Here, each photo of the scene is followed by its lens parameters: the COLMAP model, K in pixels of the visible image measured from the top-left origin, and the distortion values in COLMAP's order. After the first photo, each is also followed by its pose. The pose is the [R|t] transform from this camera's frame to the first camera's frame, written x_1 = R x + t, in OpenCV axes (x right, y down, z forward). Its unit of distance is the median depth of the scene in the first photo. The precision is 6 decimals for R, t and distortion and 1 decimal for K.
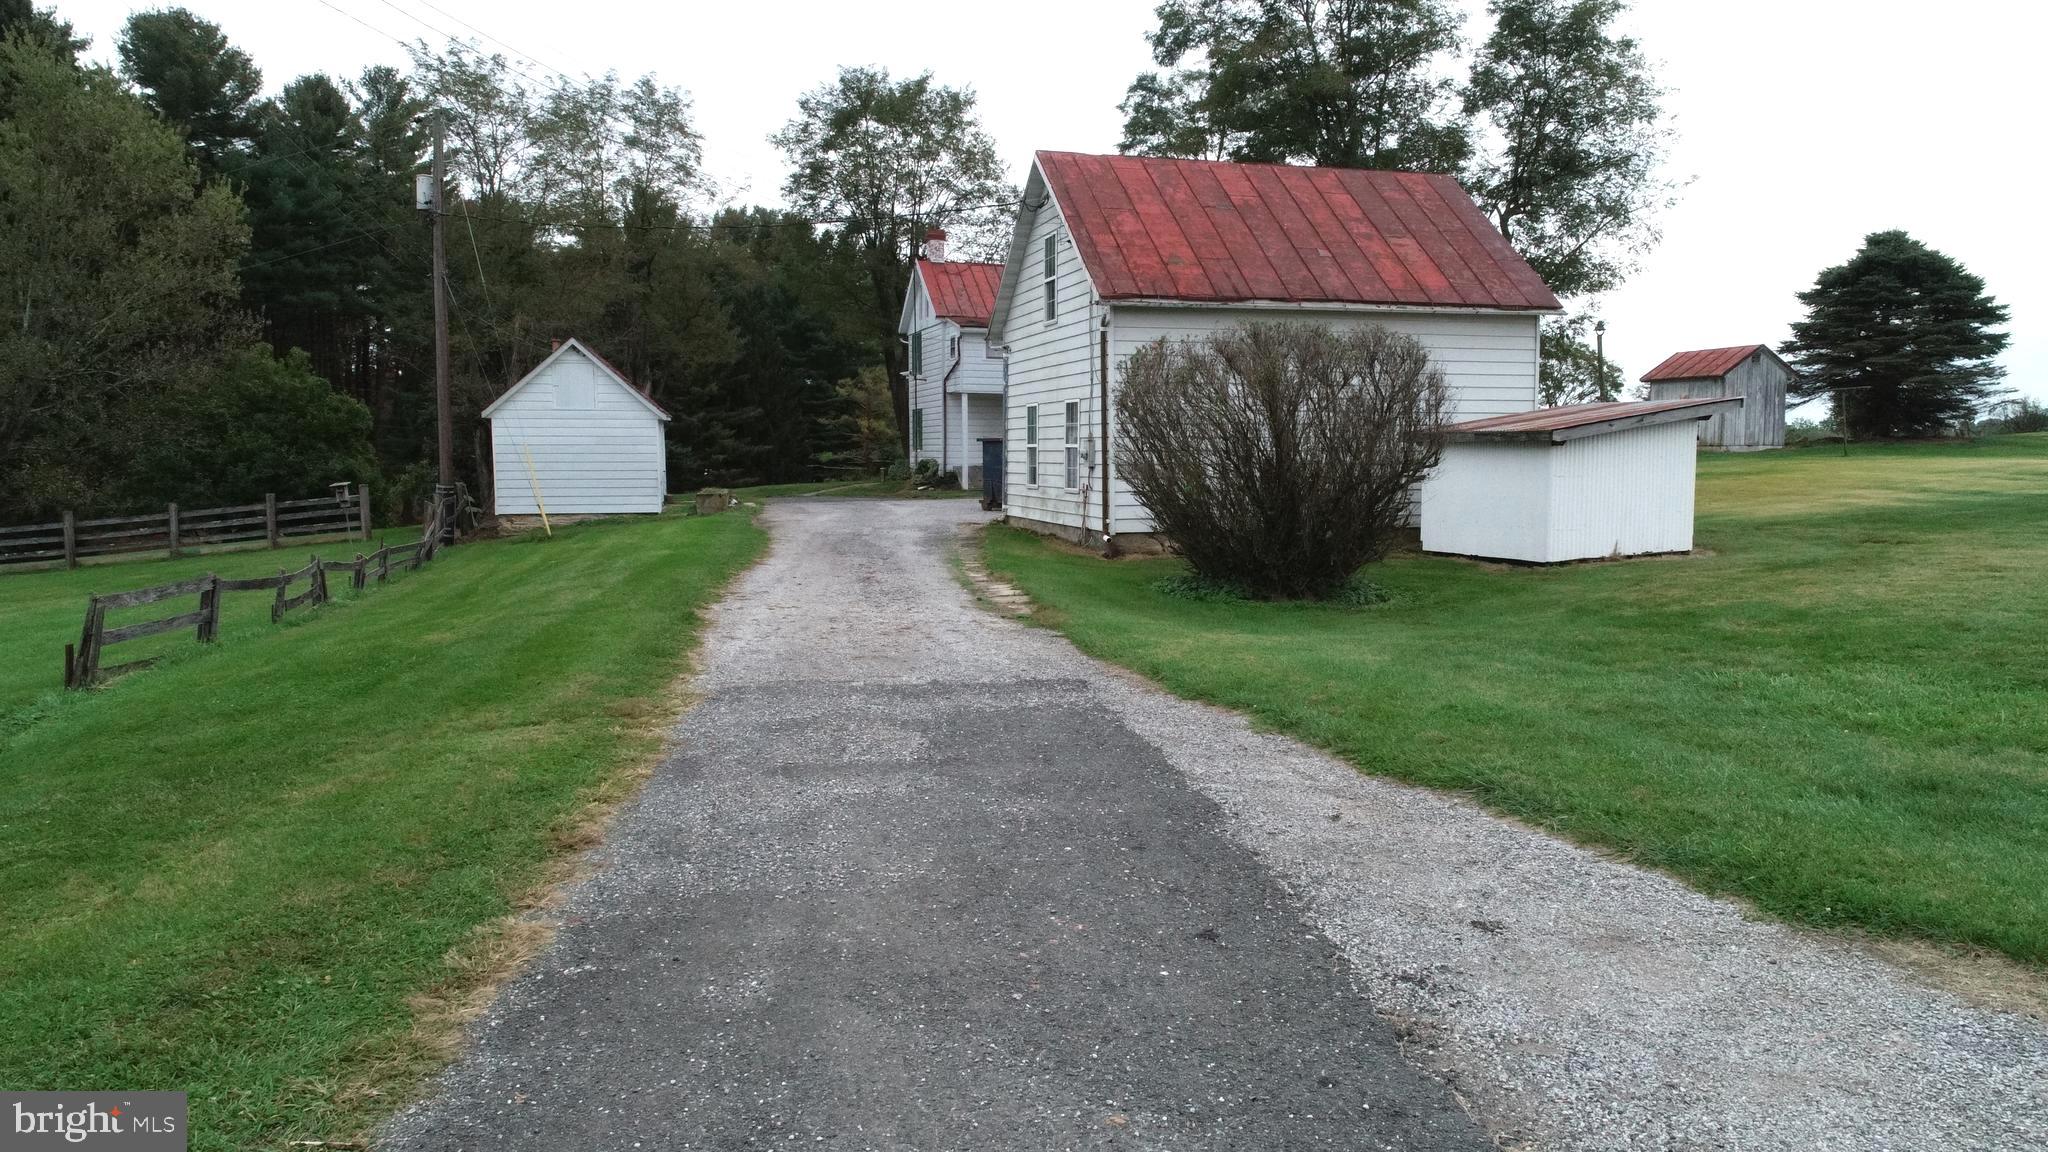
lens RADIAL K [[1379.0, 0, 1024.0], [0, 1379.0, 576.0], [0, 0, 1]] dist [-0.003155, 0.002360]
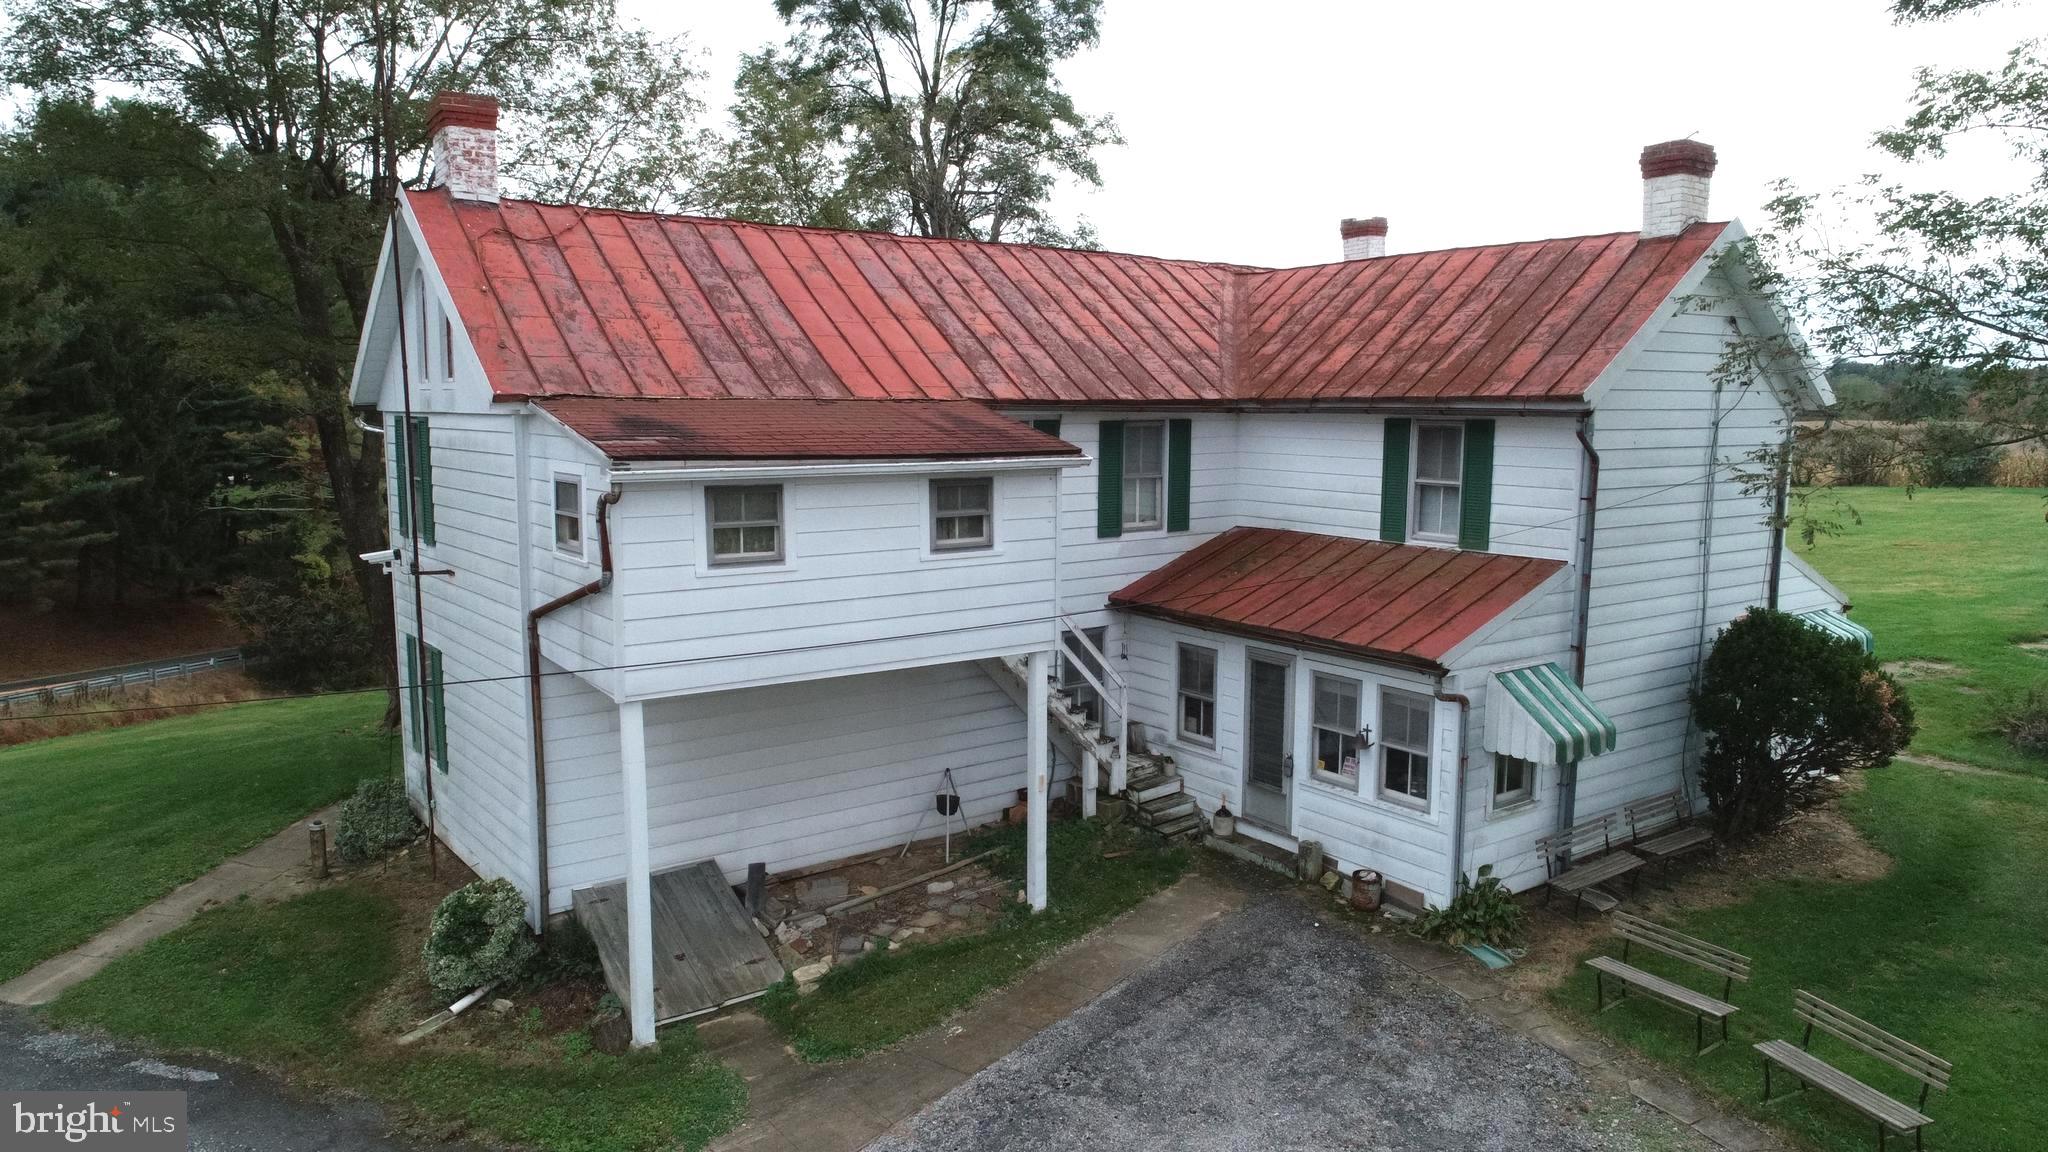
lens RADIAL K [[1379.0, 0, 1024.0], [0, 1379.0, 576.0], [0, 0, 1]] dist [-0.003155, 0.002360]
pose [[0.938062, -0.042742, 0.343821, -0.048915], [0.030910, 0.998729, 0.039823, -0.129341], [-0.345086, -0.026729, 0.938190, 0.566452]]
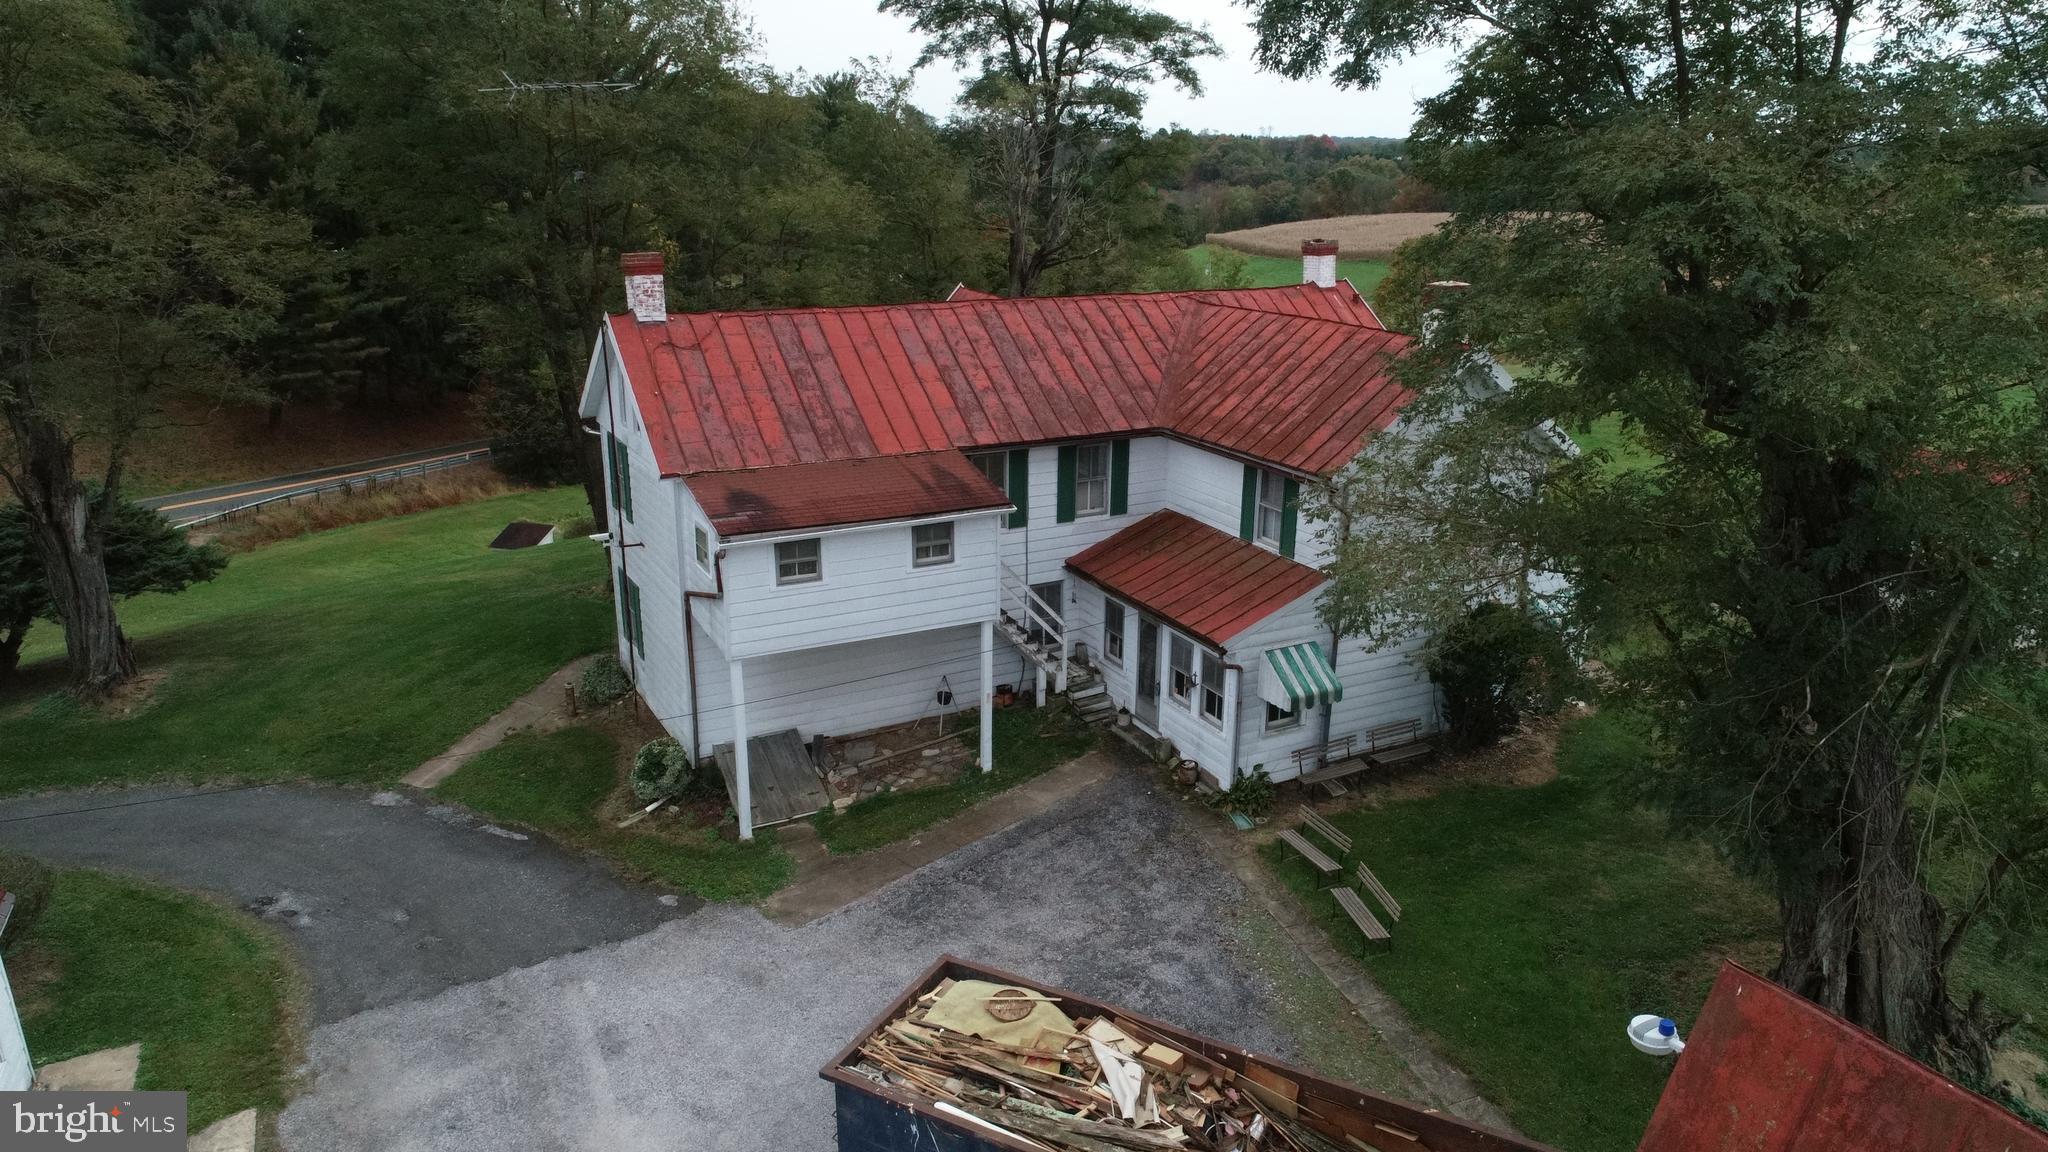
lens RADIAL K [[1379.0, 0, 1024.0], [0, 1379.0, 576.0], [0, 0, 1]] dist [-0.003155, 0.002360]
pose [[0.978094, -0.054535, 0.200893, -0.030932], [0.011700, 0.977949, 0.208515, -0.204548], [-0.207835, -0.201597, 0.957164, 0.407345]]
